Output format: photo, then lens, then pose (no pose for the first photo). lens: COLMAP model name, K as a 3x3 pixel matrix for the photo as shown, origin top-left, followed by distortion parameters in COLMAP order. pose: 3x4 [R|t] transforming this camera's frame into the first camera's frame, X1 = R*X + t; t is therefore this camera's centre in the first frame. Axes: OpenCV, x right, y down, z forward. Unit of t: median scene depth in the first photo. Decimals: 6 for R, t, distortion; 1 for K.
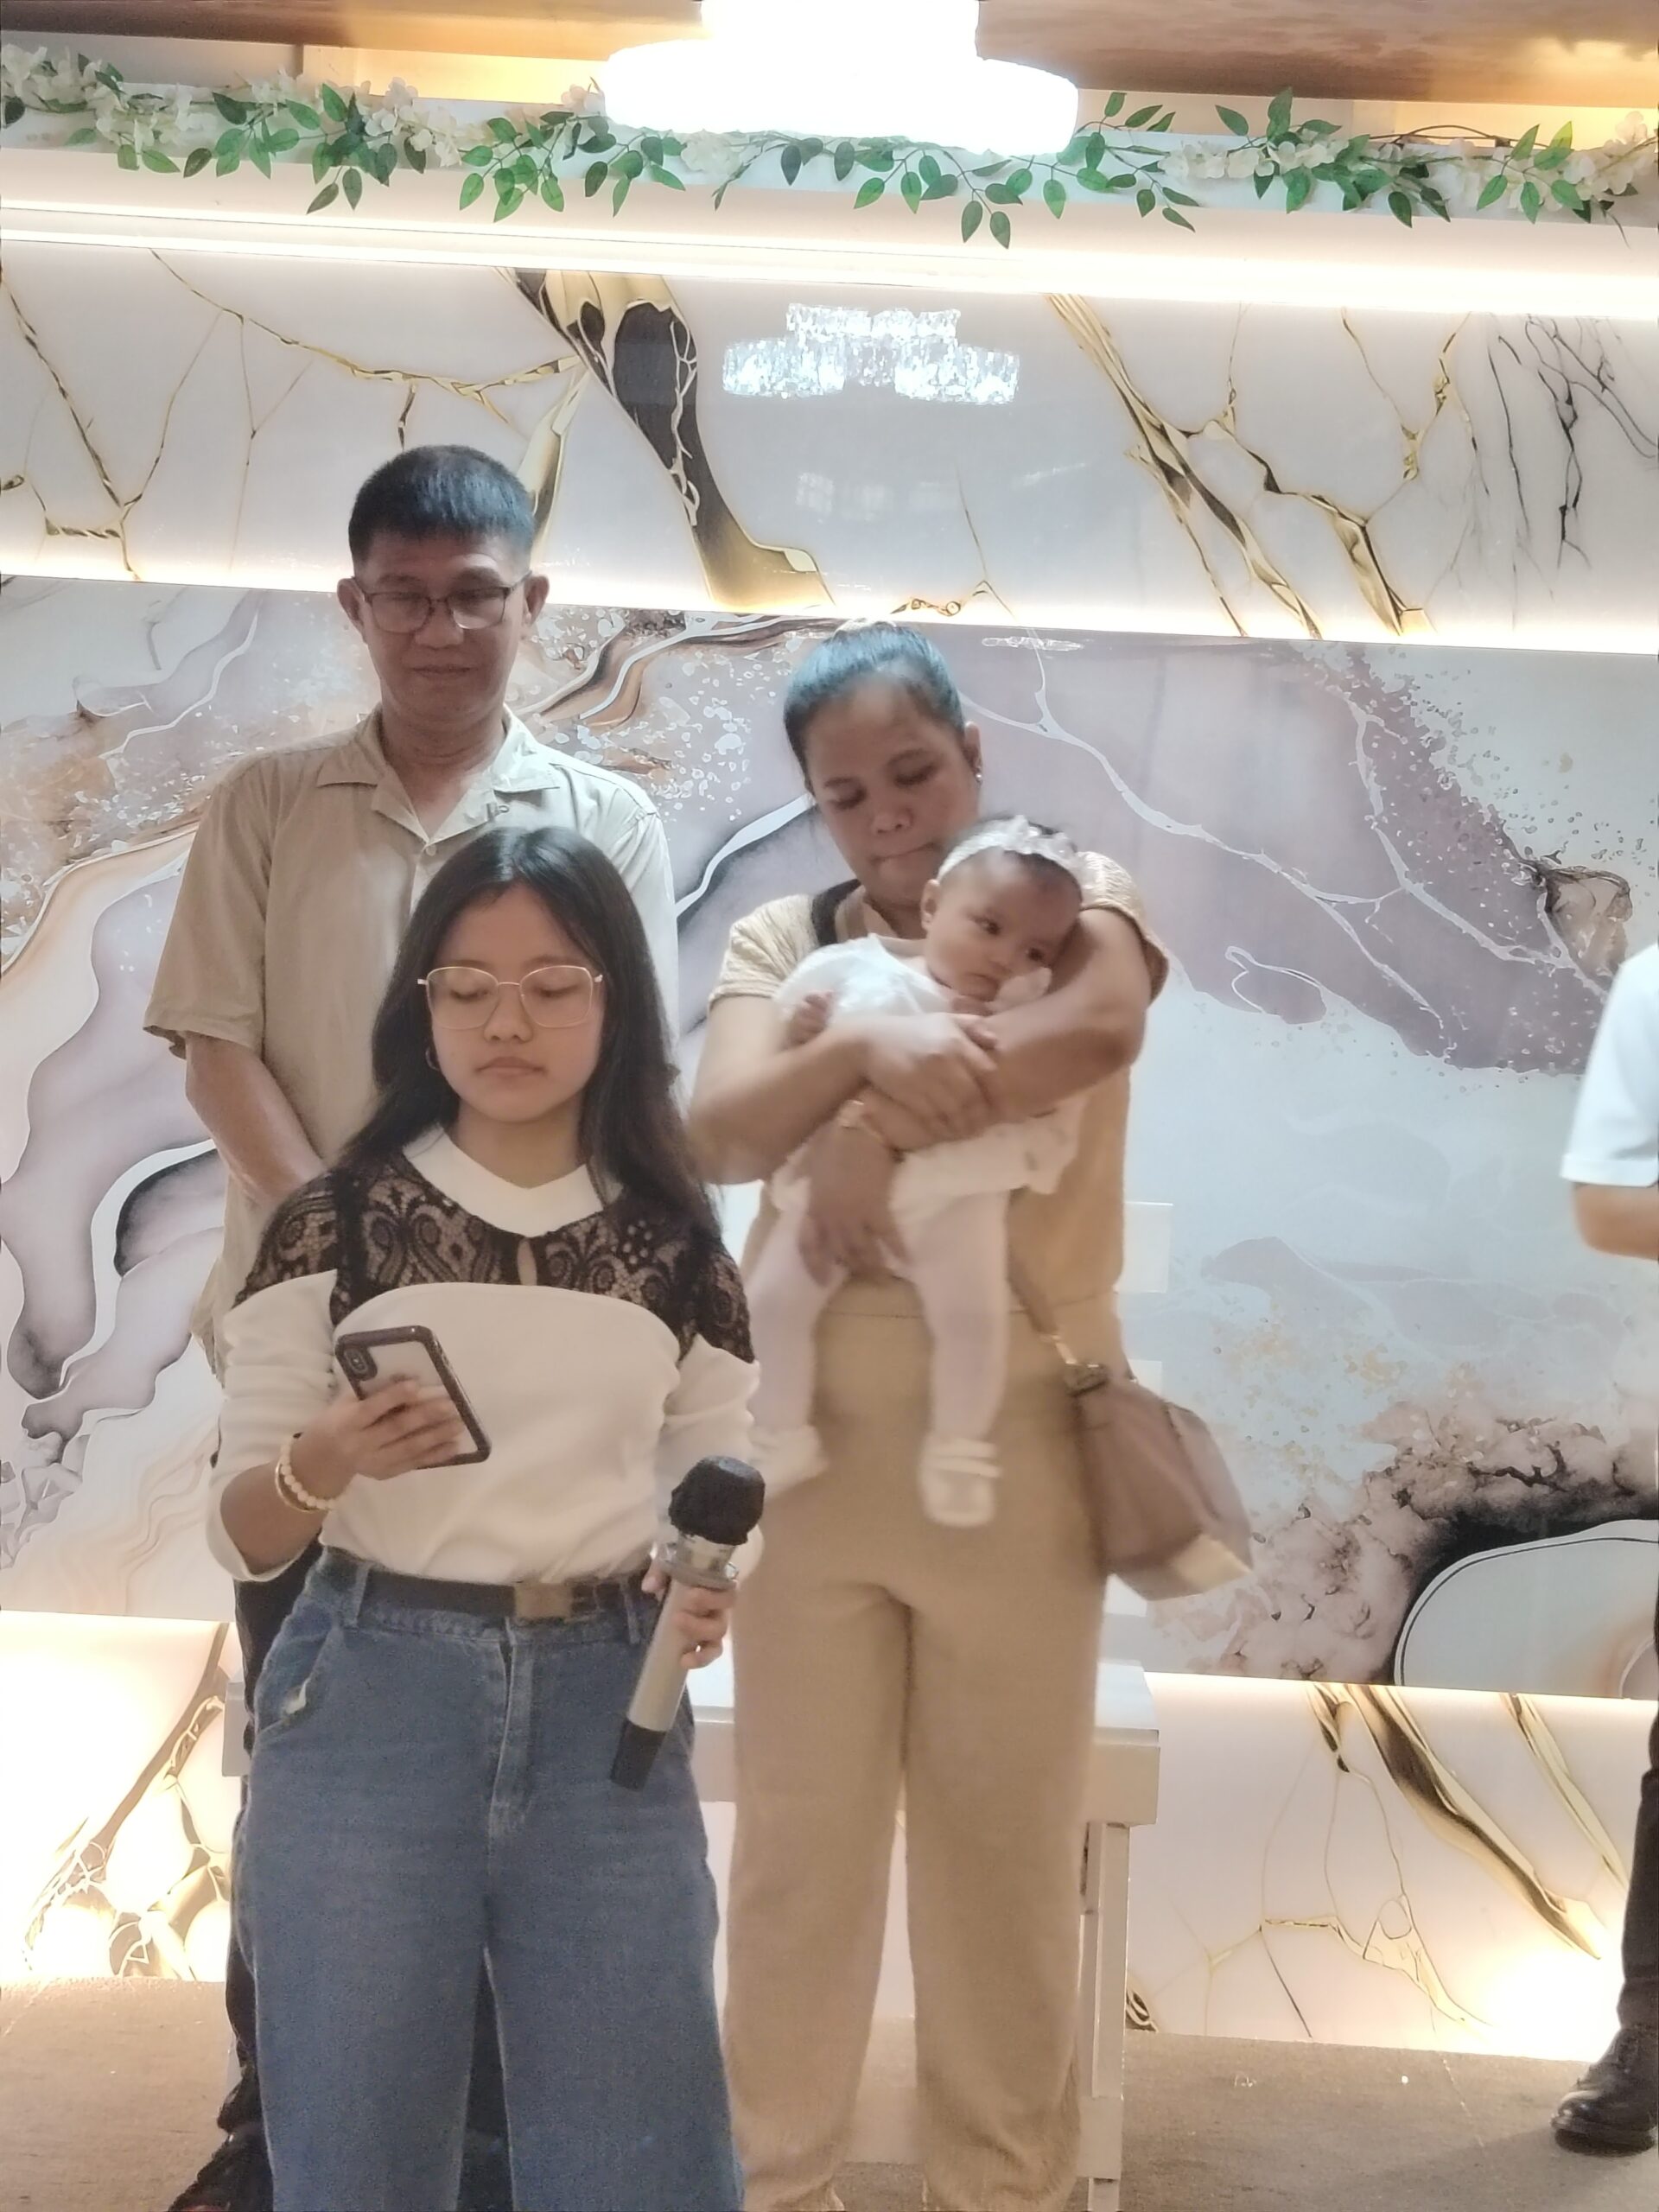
lens RADIAL K [[4617.3, 0, 745.8], [0, 4617.3, 1162.2], [0, 0, 1]] dist [0.106531, 0.000000]
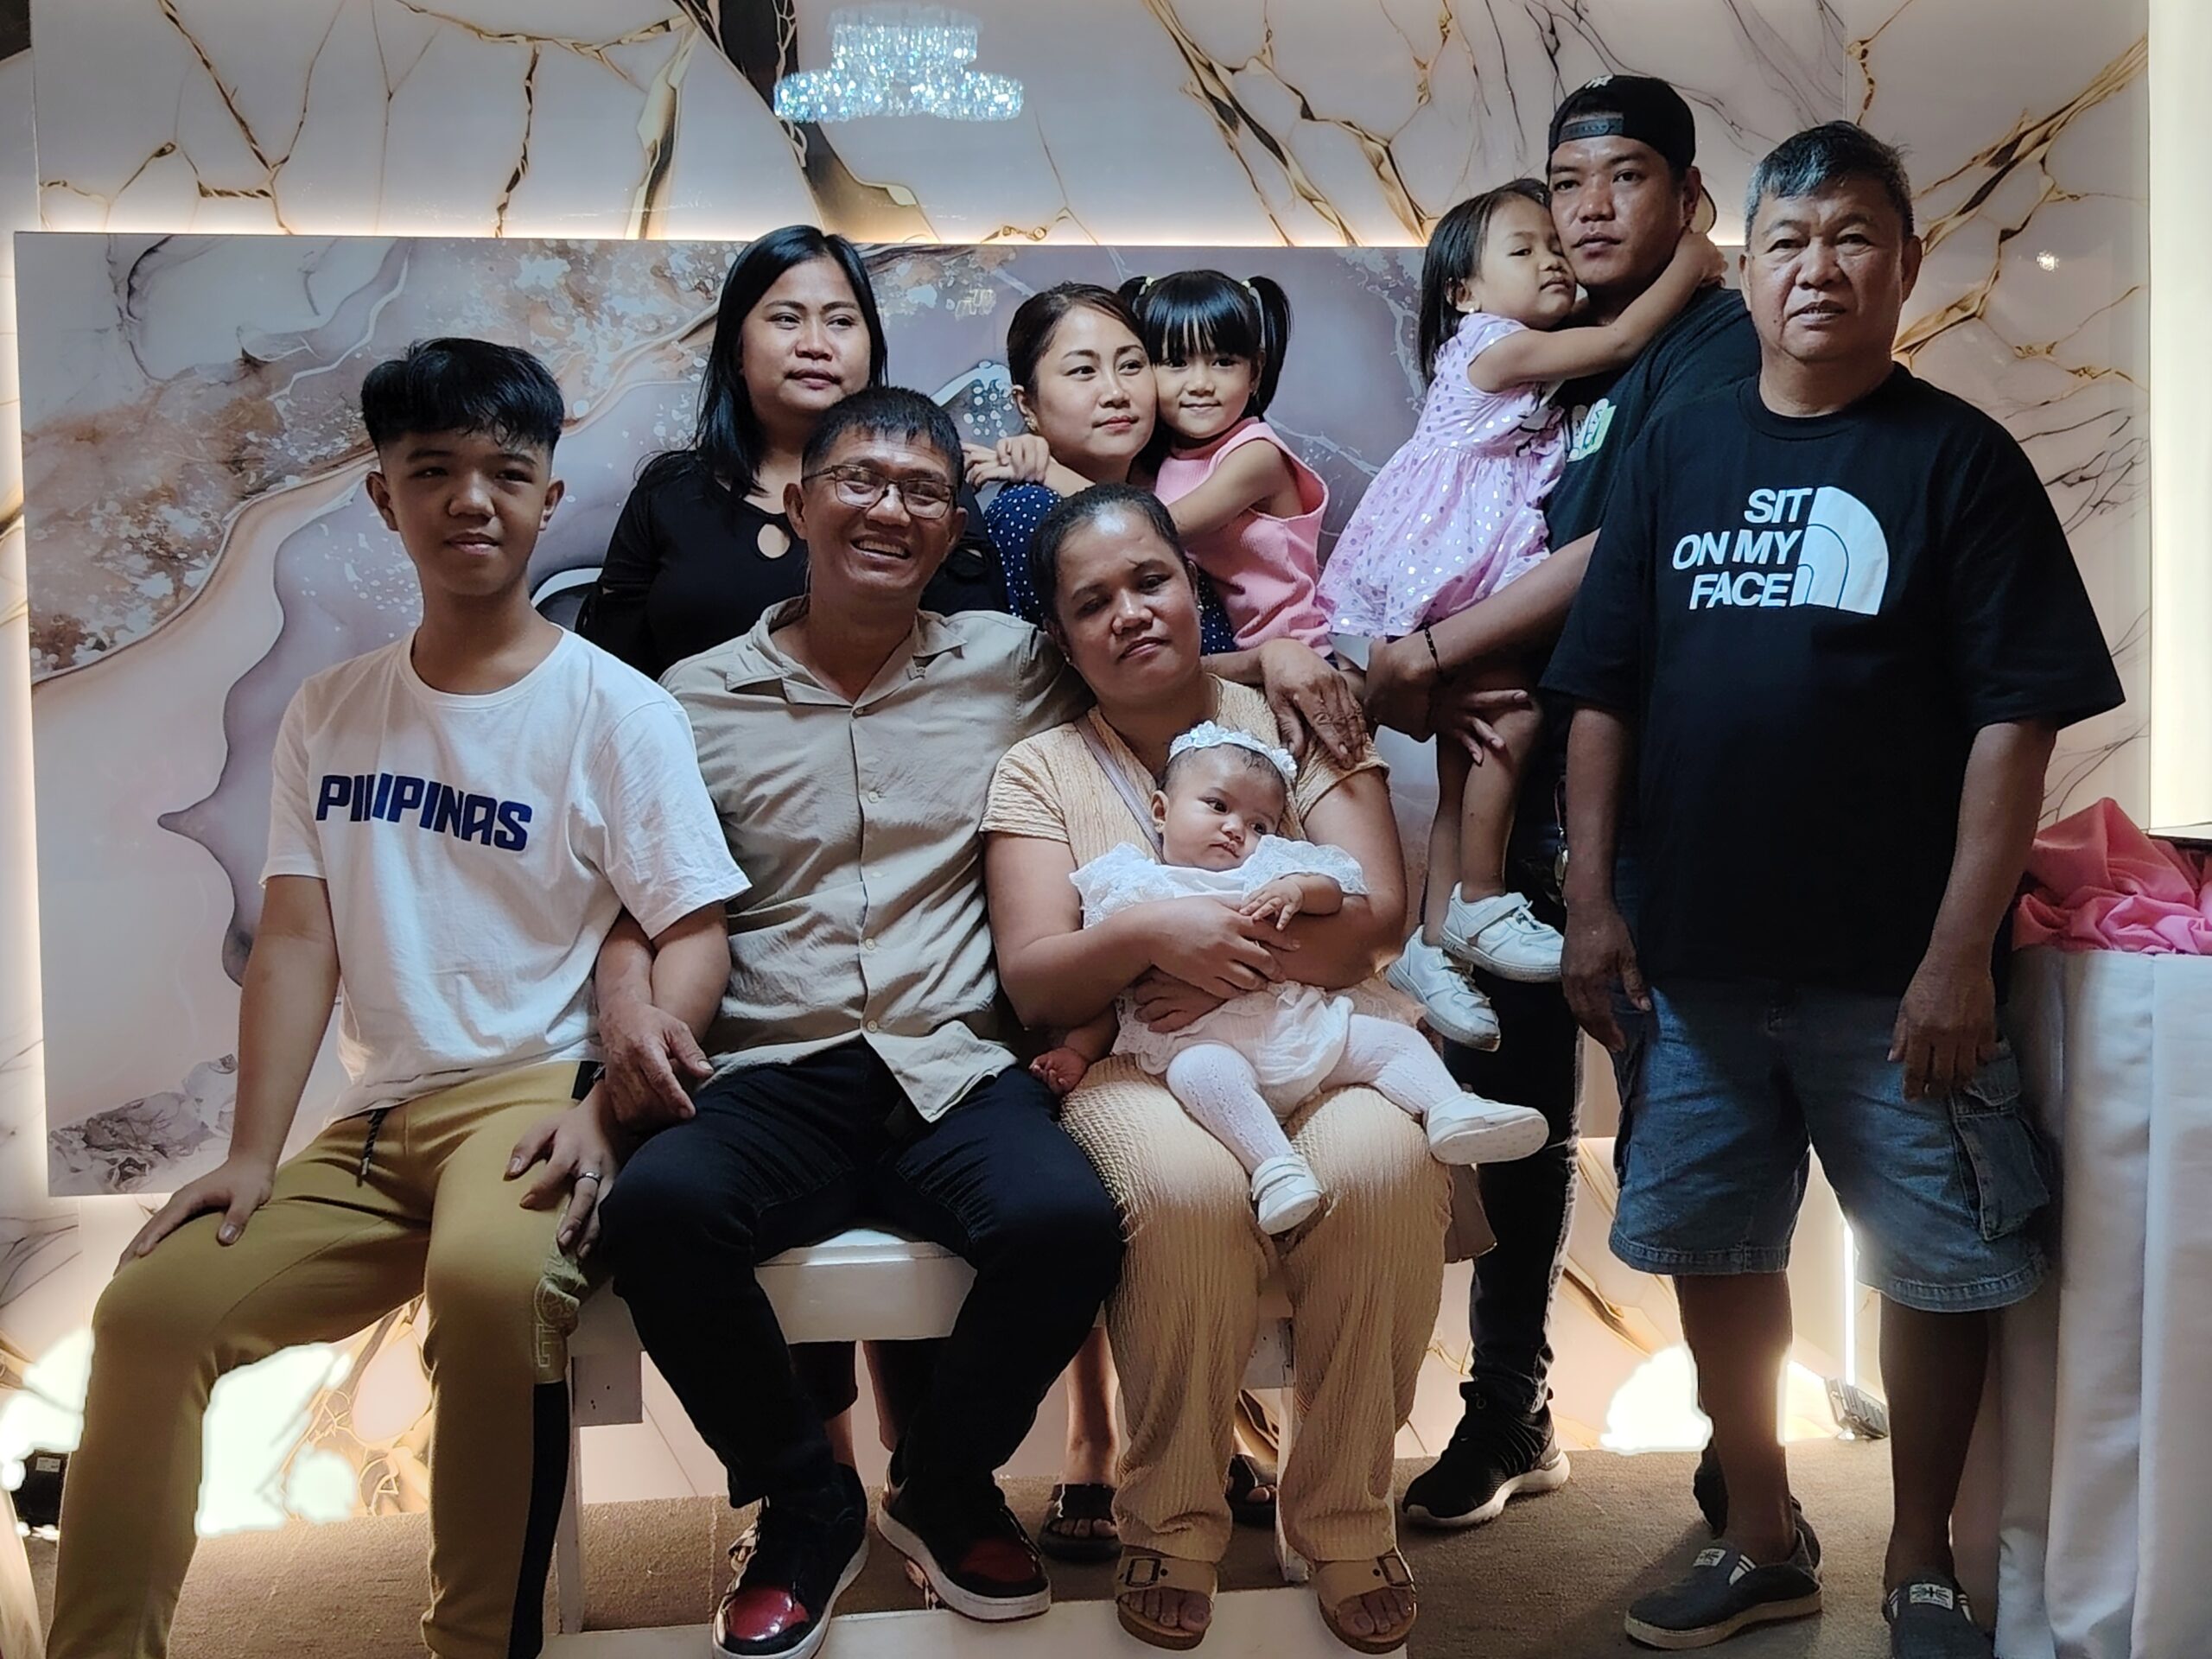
lens RADIAL K [[2763.8, 0, 1110.1], [0, 2763.8, 852.9], [0, 0, 1]] dist [0.059156, 0.000000]
pose [[0.984929, -0.073173, 0.156716, -0.055587], [0.069963, 0.997213, 0.025906, 0.015232], [-0.158175, -0.014551, 0.987304, 0.326836]]
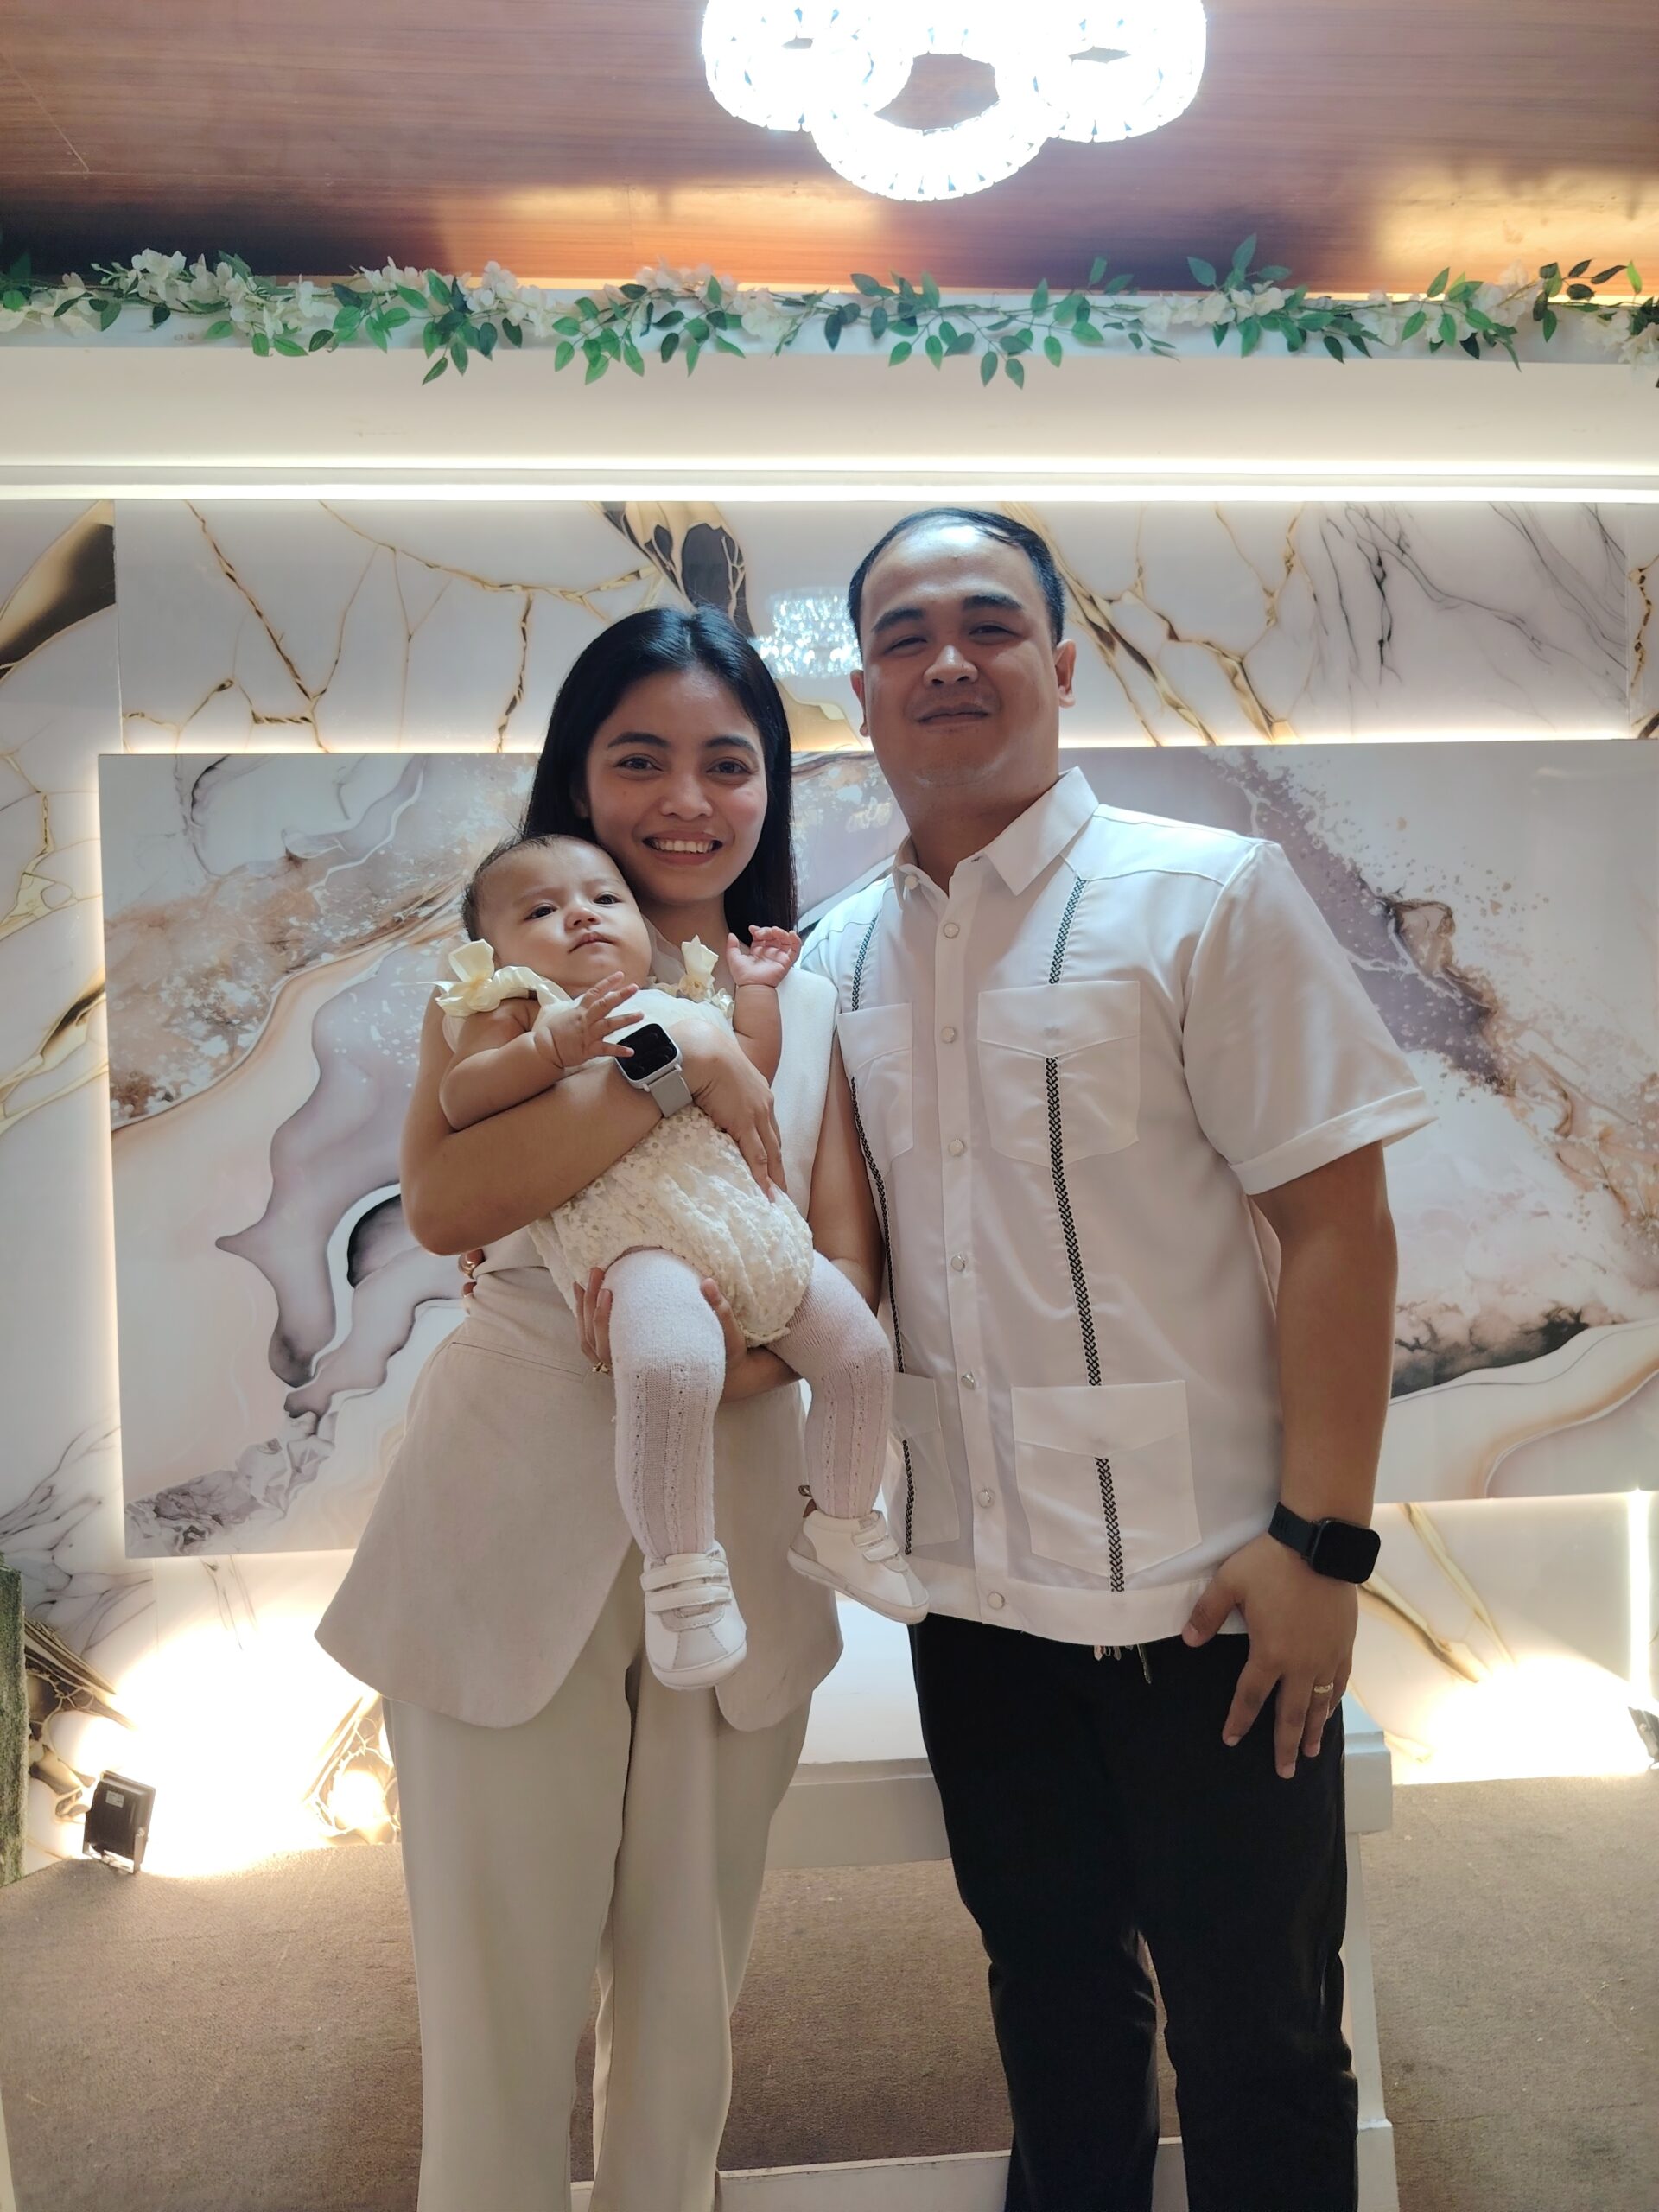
lens RADIAL K [[1527.7, 0, 824.7], [0, 1527.7, 1094.4], [0, 0, 1]] dist [0.052049, -0.068275]
pose [[0.992447, -0.076041, 0.096263, -0.041795], [0.077379, 0.996949, -0.010236, -0.014947], [-0.095191, 0.017607, 0.995303, 0.562660]]
